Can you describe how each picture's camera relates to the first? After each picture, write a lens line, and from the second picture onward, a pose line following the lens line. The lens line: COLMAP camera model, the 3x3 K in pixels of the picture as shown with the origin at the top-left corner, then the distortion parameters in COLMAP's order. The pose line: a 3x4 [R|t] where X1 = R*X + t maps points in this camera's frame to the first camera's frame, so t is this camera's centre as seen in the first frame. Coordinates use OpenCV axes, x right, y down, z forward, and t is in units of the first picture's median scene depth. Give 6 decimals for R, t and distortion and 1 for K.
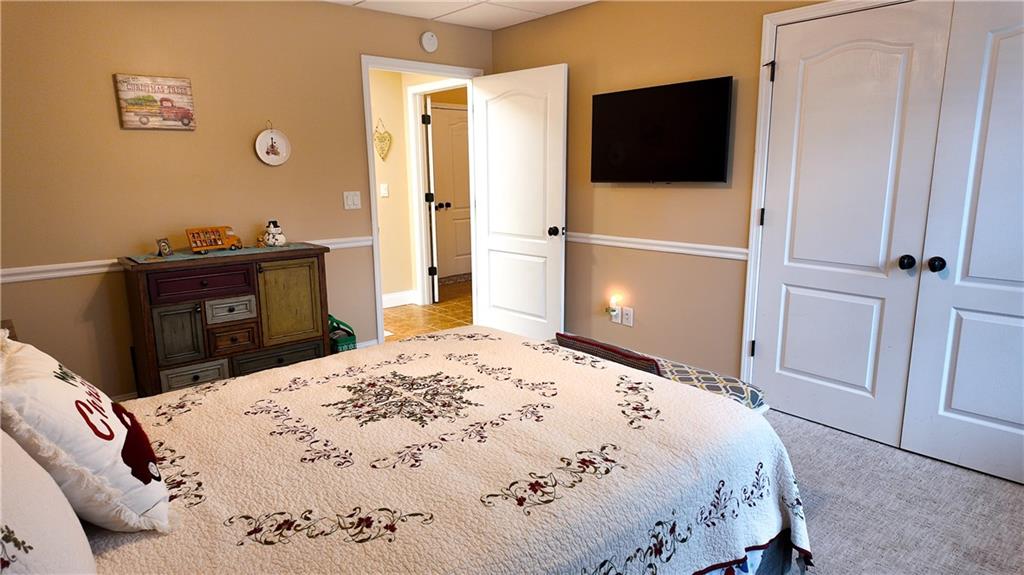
lens RADIAL K [[602.3, 0, 509.9], [0, 602.3, 288.5], [0, 0, 1]] dist [-0.003285, -0.002986]
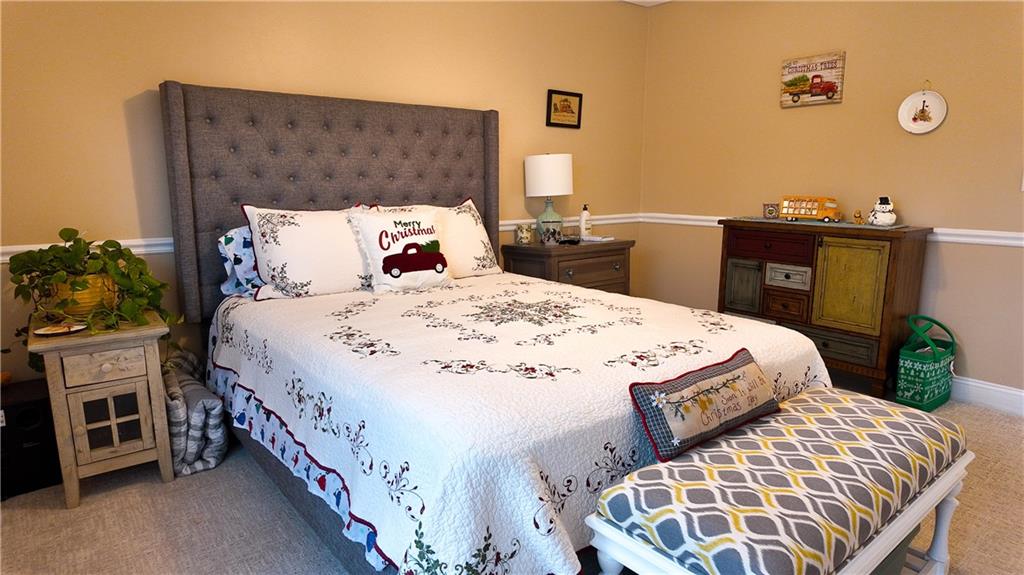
lens RADIAL K [[602.3, 0, 510.3], [0, 602.3, 287.6], [0, 0, 1]] dist [-0.003285, -0.002986]
pose [[-0.056070, 0.191301, -0.979929, 0.571174], [-0.190478, 0.961396, 0.198582, -0.060013], [0.980089, 0.197790, -0.017467, 0.547276]]
